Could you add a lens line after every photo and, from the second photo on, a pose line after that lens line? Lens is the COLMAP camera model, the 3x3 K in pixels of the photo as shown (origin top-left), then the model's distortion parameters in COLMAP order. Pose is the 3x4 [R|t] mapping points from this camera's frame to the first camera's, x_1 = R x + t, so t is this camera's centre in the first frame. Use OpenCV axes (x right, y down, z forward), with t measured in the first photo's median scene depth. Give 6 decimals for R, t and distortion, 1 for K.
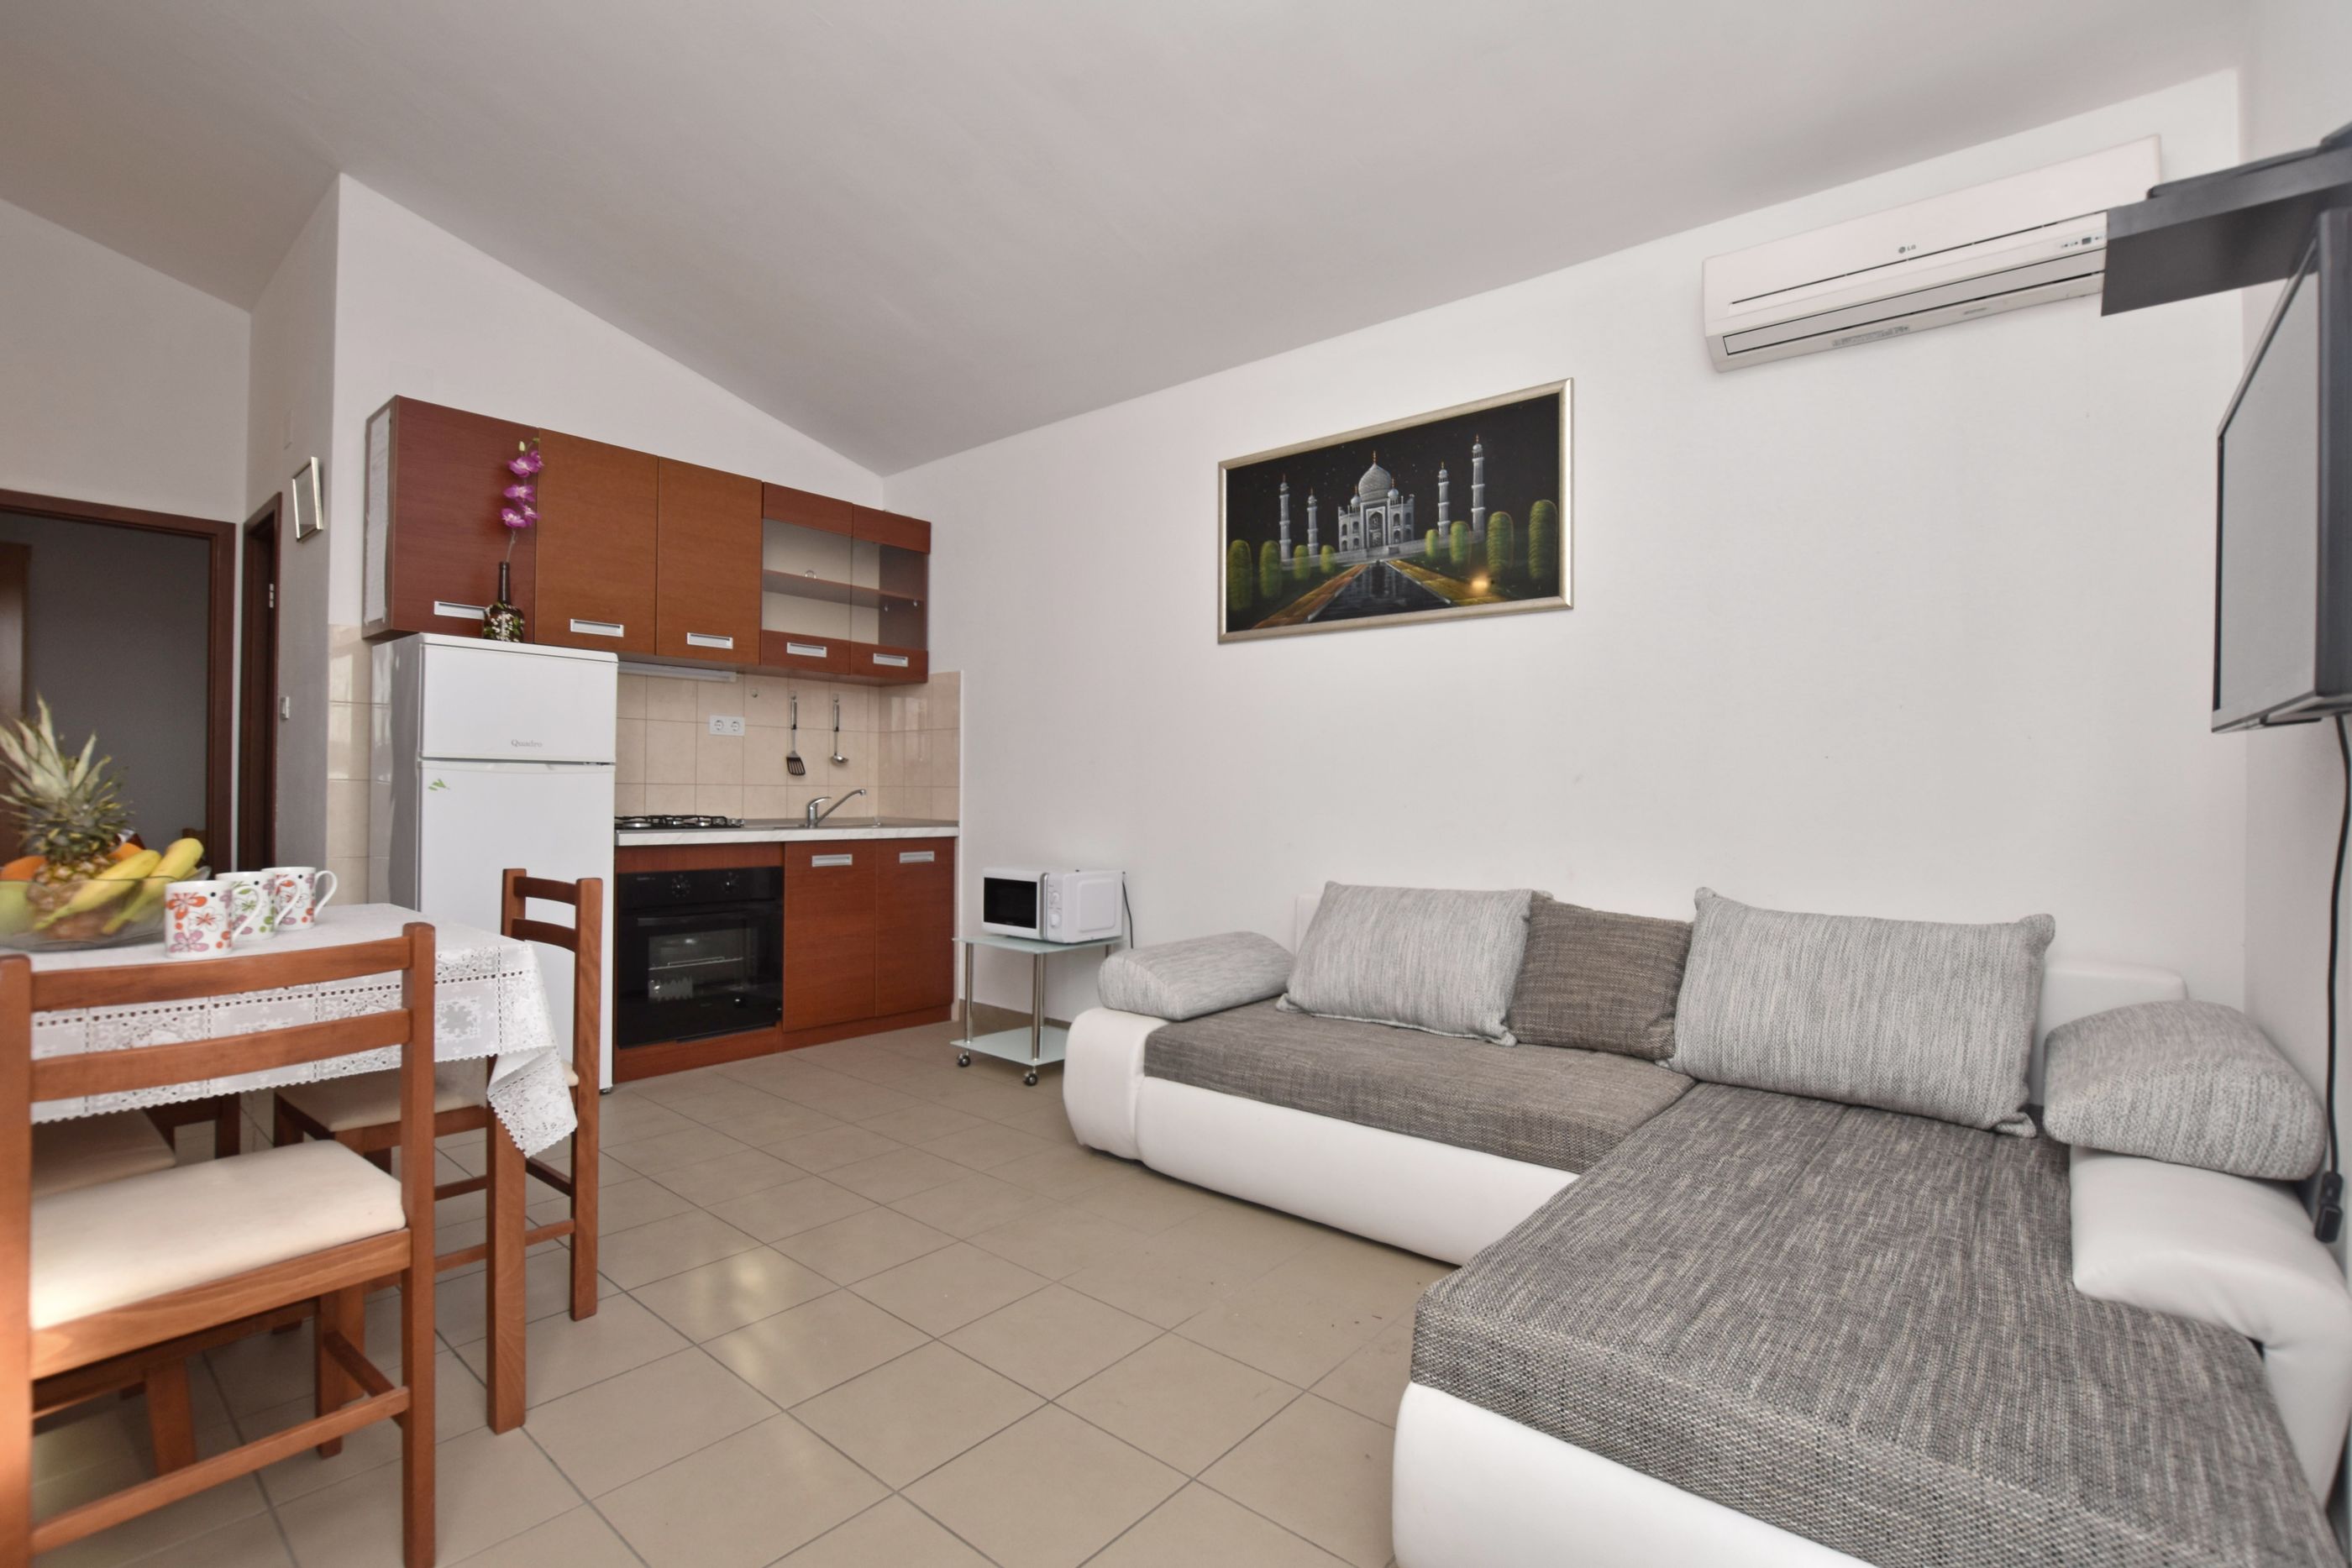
lens RADIAL K [[1072.1, 0, 1176.0], [0, 1072.1, 784.0], [0, 0, 1]] dist [-0.026803, 0.000979]
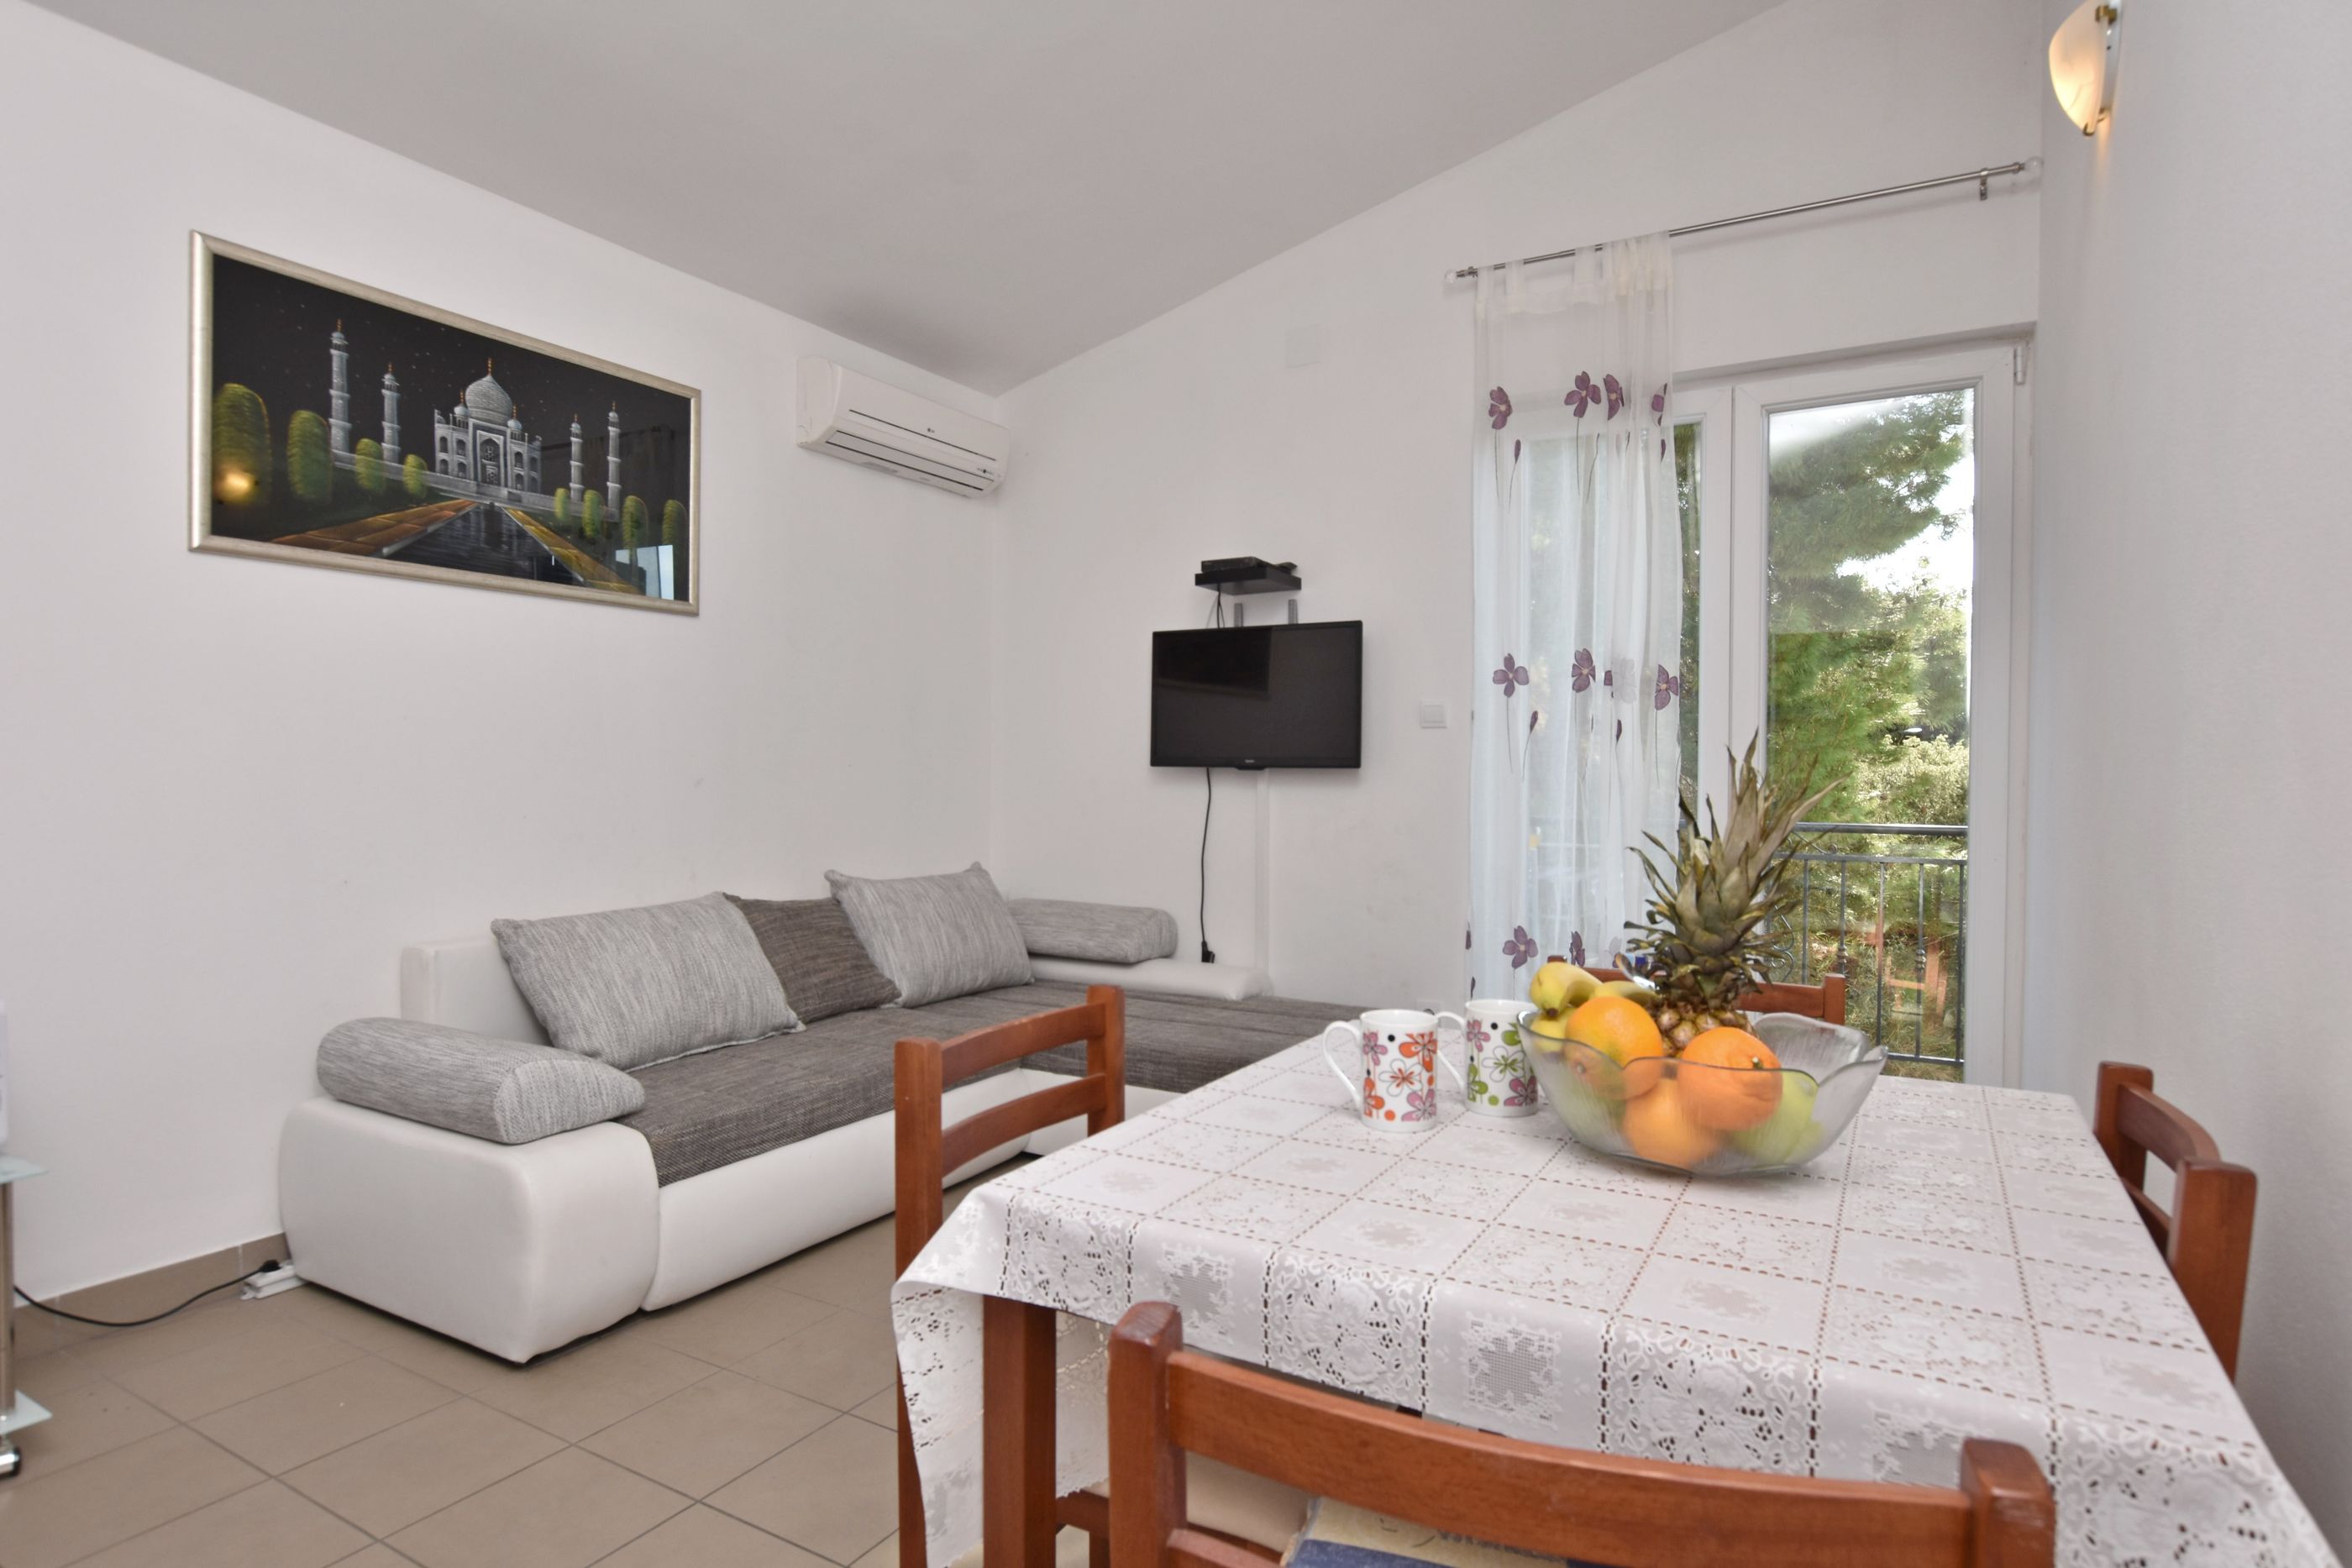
lens RADIAL K [[1248.3, 0, 1170.9], [0, 1248.3, 784.4], [0, 0, 1]] dist [-0.000611, -0.000290]
pose [[-0.160551, -0.017556, 0.986871, -0.798054], [-0.010000, 0.999819, 0.016160, -0.024158], [-0.986977, -0.007274, -0.160697, 0.666582]]
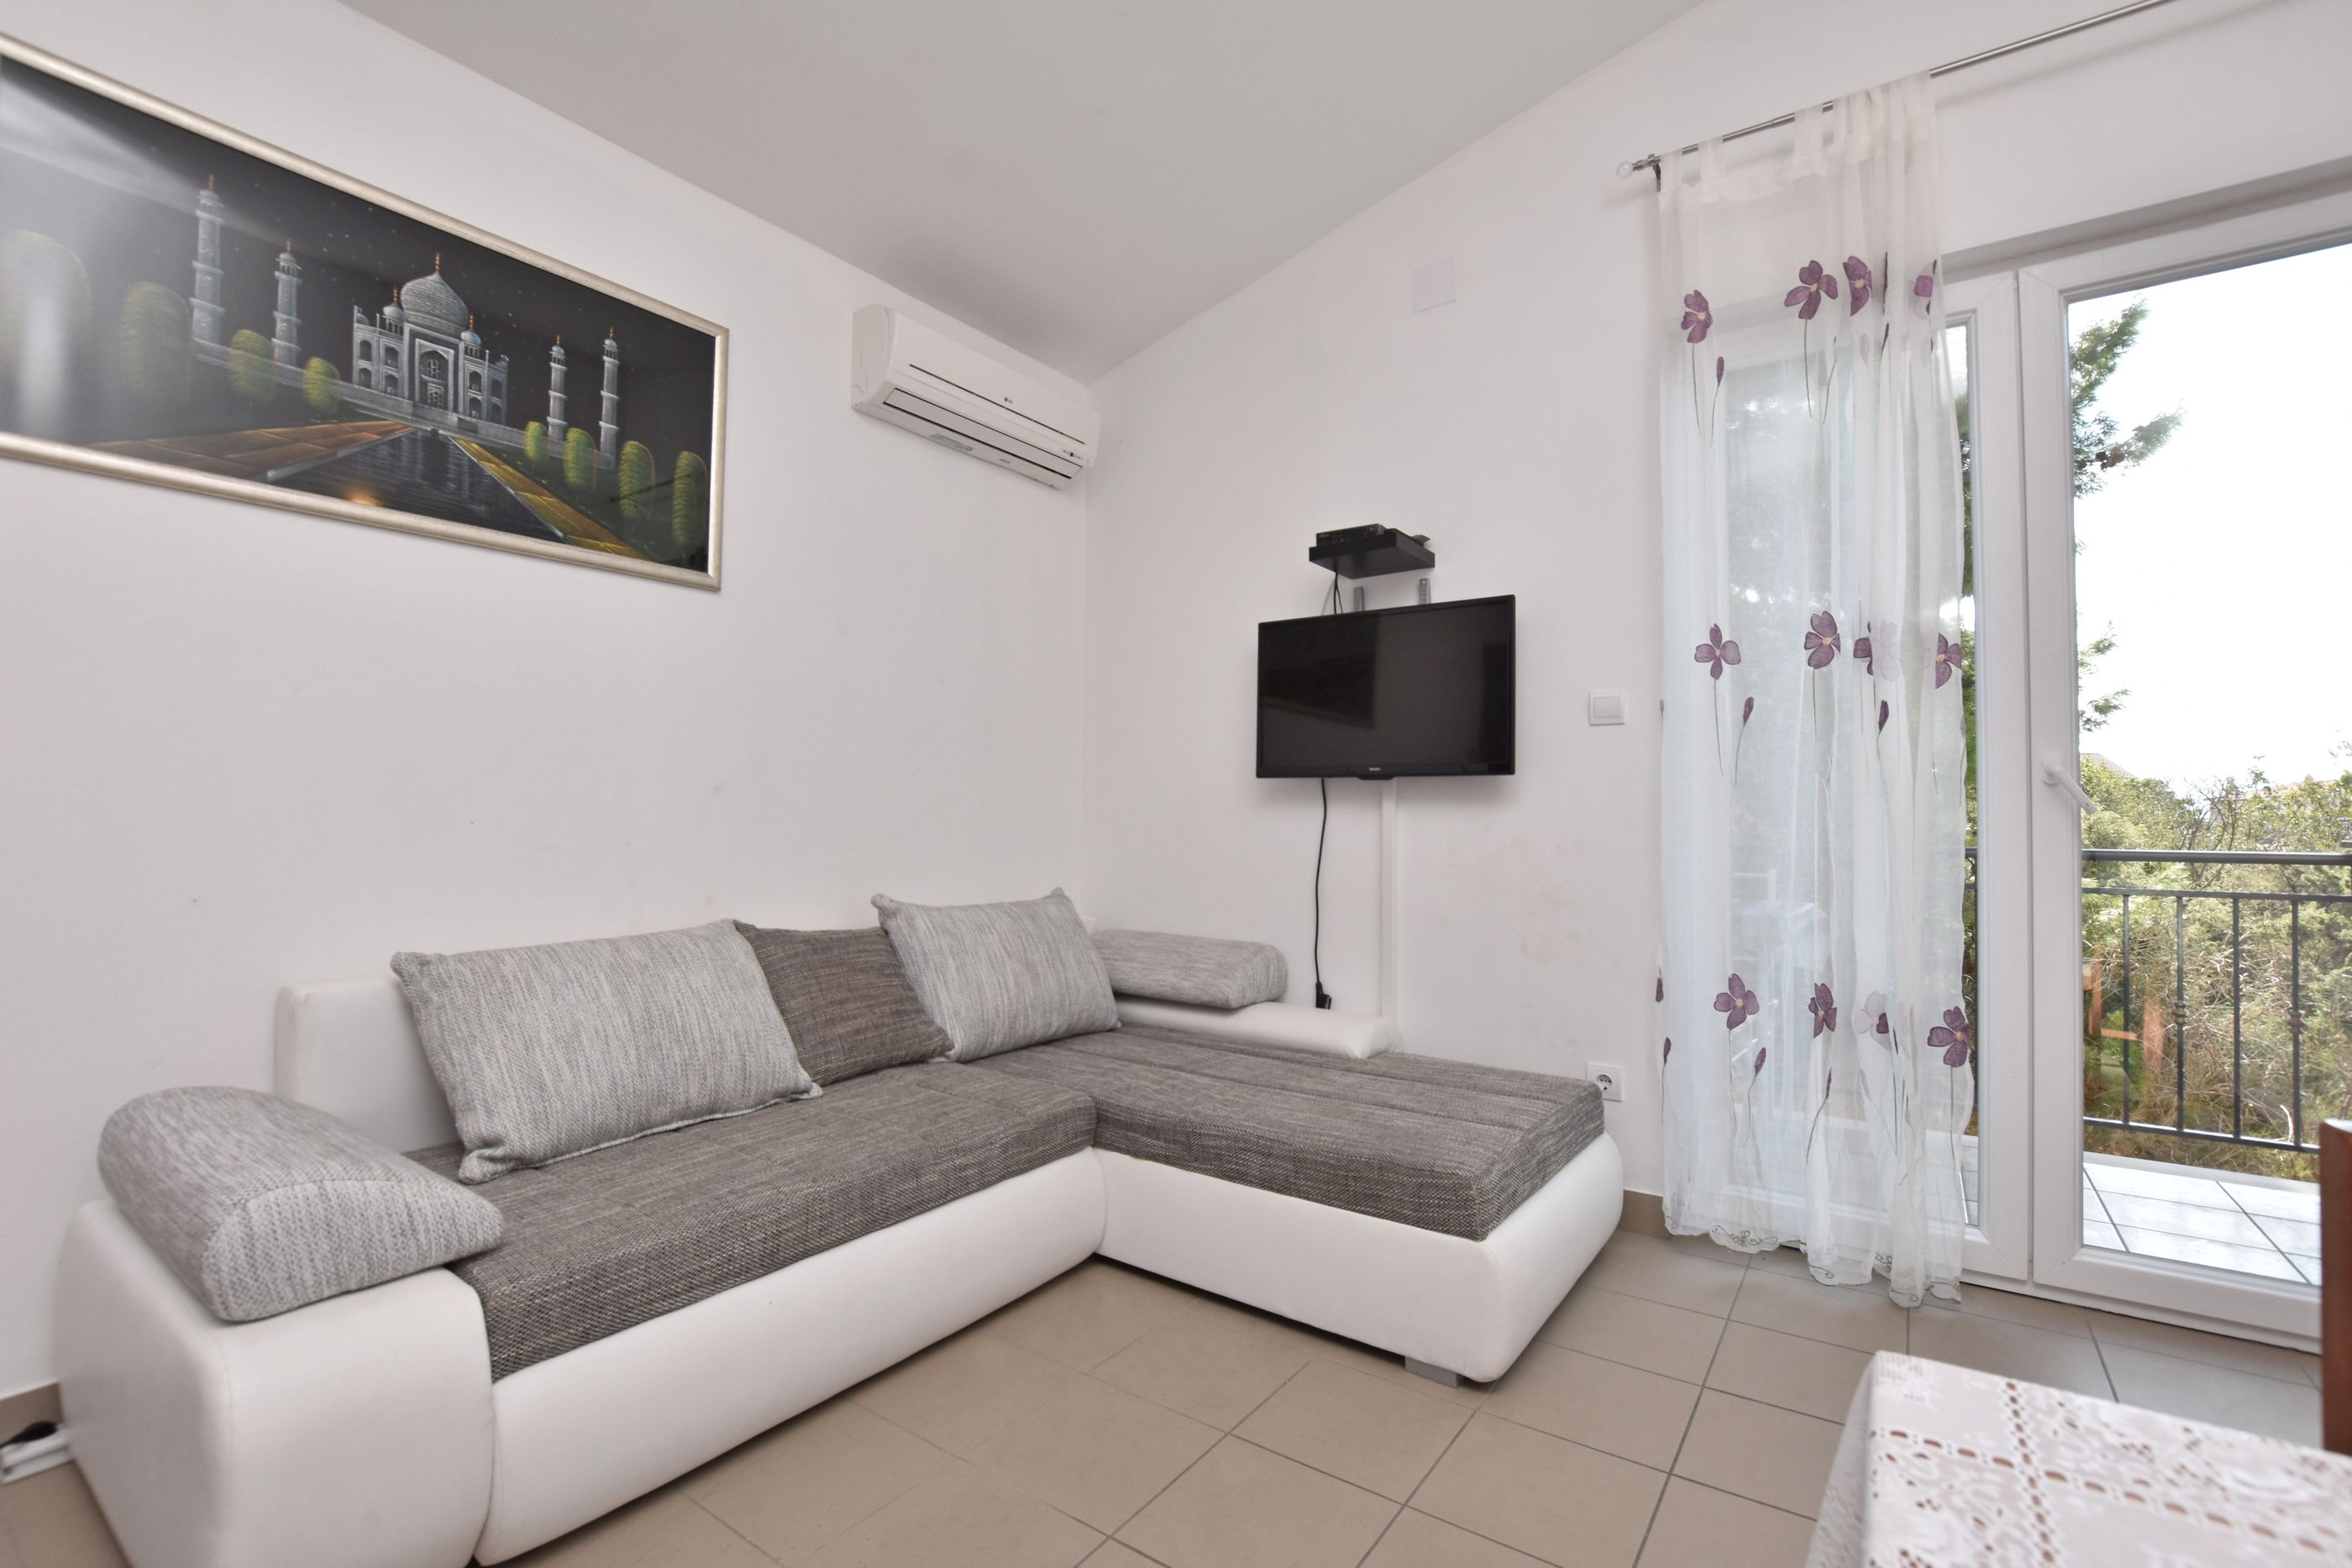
lens RADIAL K [[1034.9, 0, 1178.7], [0, 1034.9, 790.8], [0, 0, 1]] dist [-0.024841, 0.000116]
pose [[-0.074278, 0.018549, 0.997065, -0.436707], [-0.011473, 0.999745, -0.019454, 0.008466], [-0.997172, -0.012885, -0.074046, 0.617120]]
